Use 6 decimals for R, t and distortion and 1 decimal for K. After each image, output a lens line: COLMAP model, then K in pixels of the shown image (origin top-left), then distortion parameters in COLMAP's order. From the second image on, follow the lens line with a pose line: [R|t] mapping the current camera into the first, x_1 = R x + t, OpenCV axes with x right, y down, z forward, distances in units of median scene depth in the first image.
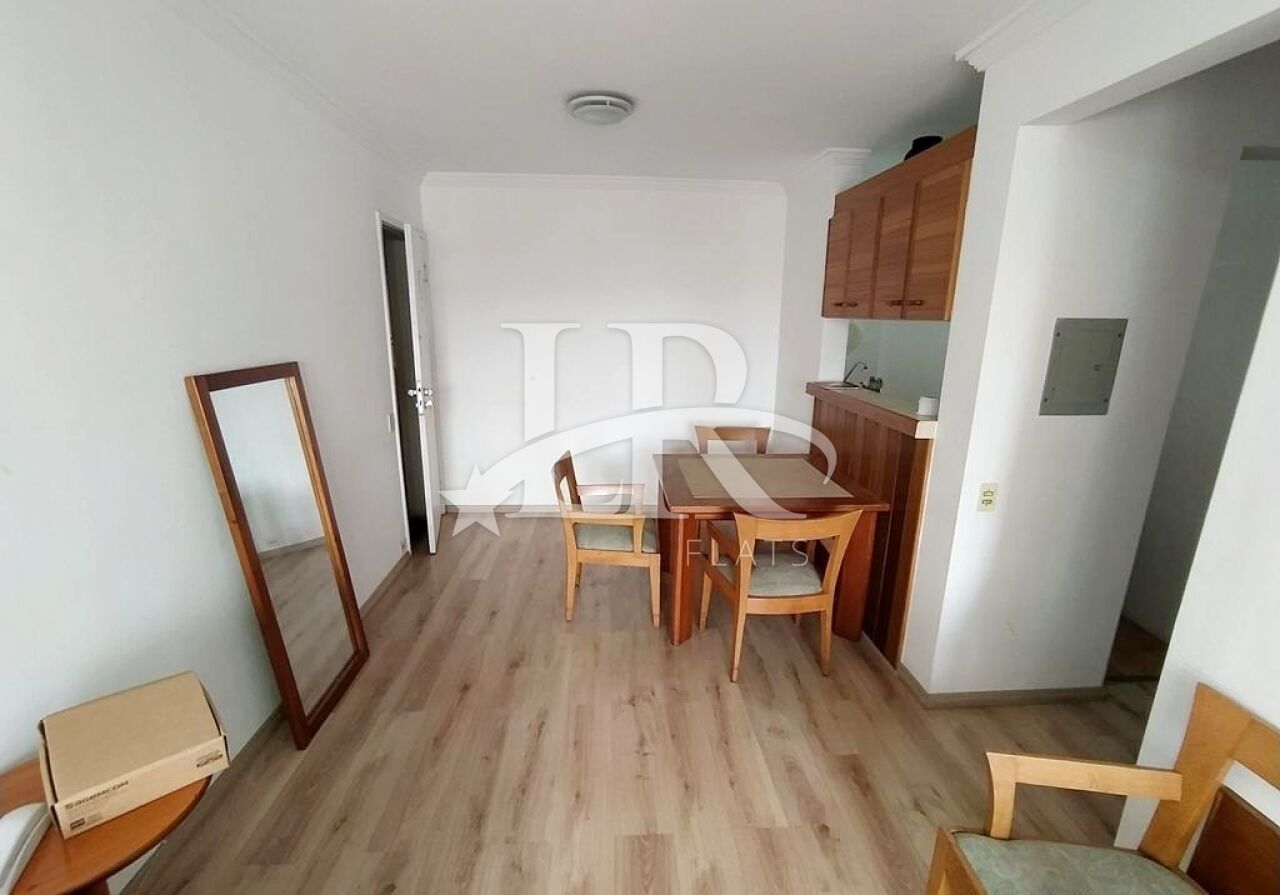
lens RADIAL K [[558.5, 0, 640.0], [0, 558.5, 447.5], [0, 0, 1]] dist [-0.002752, -0.000371]
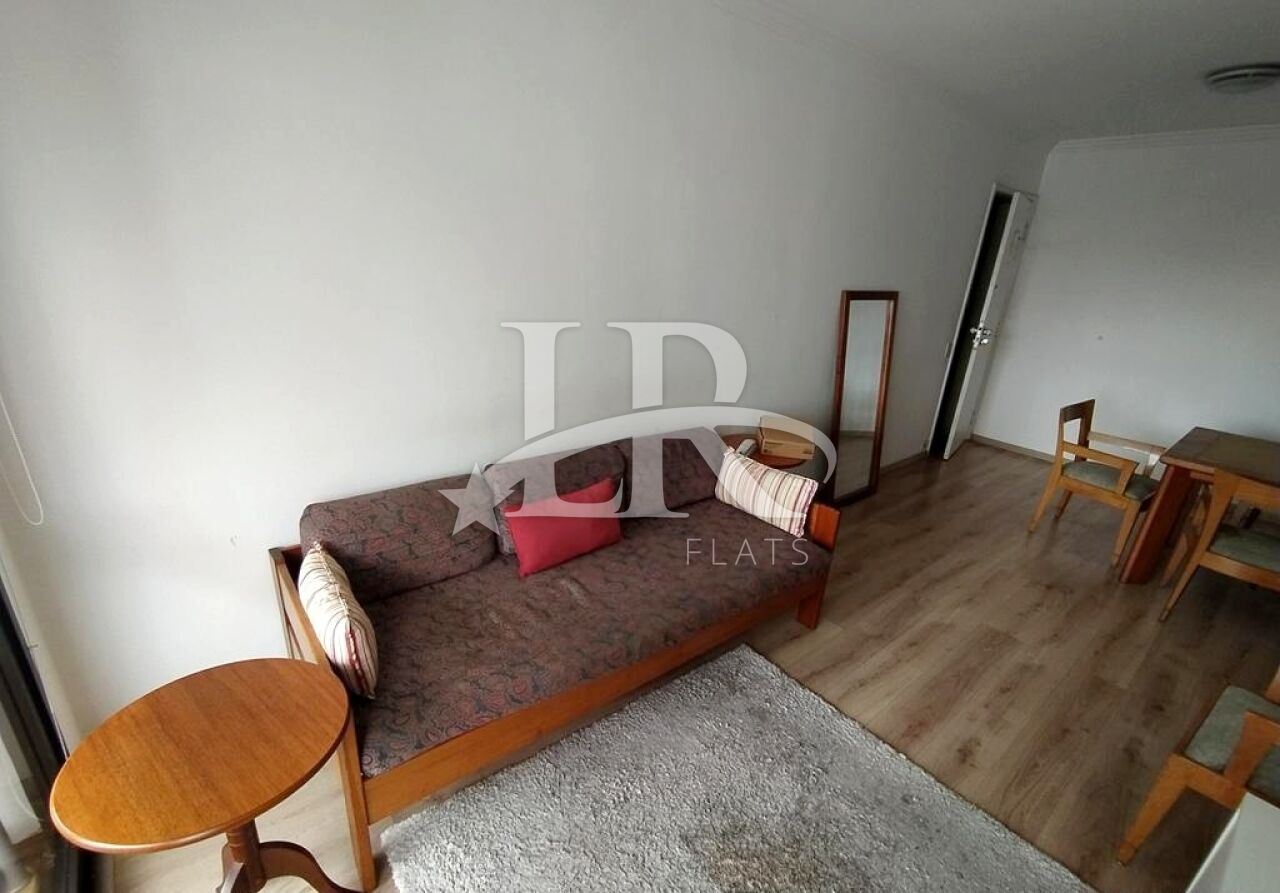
lens RADIAL K [[558.5, 0, 640.0], [0, 558.5, 446.5], [0, 0, 1]] dist [-0.002752, -0.000371]
pose [[0.558162, 0.308910, -0.770084, 0.270354], [-0.248317, 0.947764, 0.200202, 0.103475], [0.791703, 0.079480, 0.605714, -0.412253]]
